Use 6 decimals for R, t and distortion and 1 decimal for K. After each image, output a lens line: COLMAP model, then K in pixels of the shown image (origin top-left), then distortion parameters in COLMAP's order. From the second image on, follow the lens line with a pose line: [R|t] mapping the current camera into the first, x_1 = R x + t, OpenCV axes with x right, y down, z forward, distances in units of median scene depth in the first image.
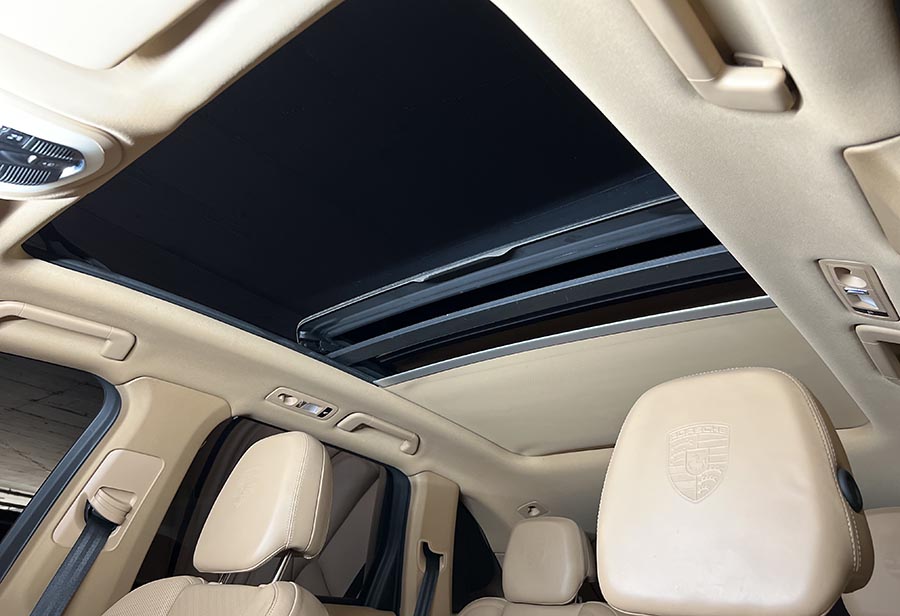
lens RADIAL K [[689.5, 0, 455.3], [0, 689.5, 305.5], [0, 0, 1]] dist [0.082060, -0.116180]
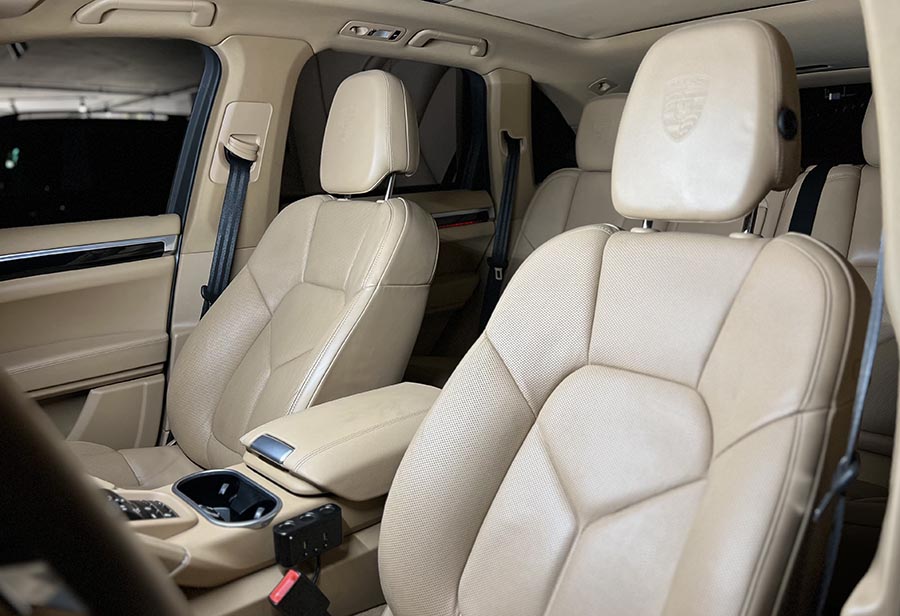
lens RADIAL K [[731.5, 0, 499.9], [0, 731.5, 307.1], [0, 0, 1]] dist [-0.002534, -0.003115]
pose [[0.991658, -0.087384, -0.094755, 0.043567], [0.126283, 0.805932, 0.578382, -0.141781], [0.025825, -0.585523, 0.810244, -0.158637]]
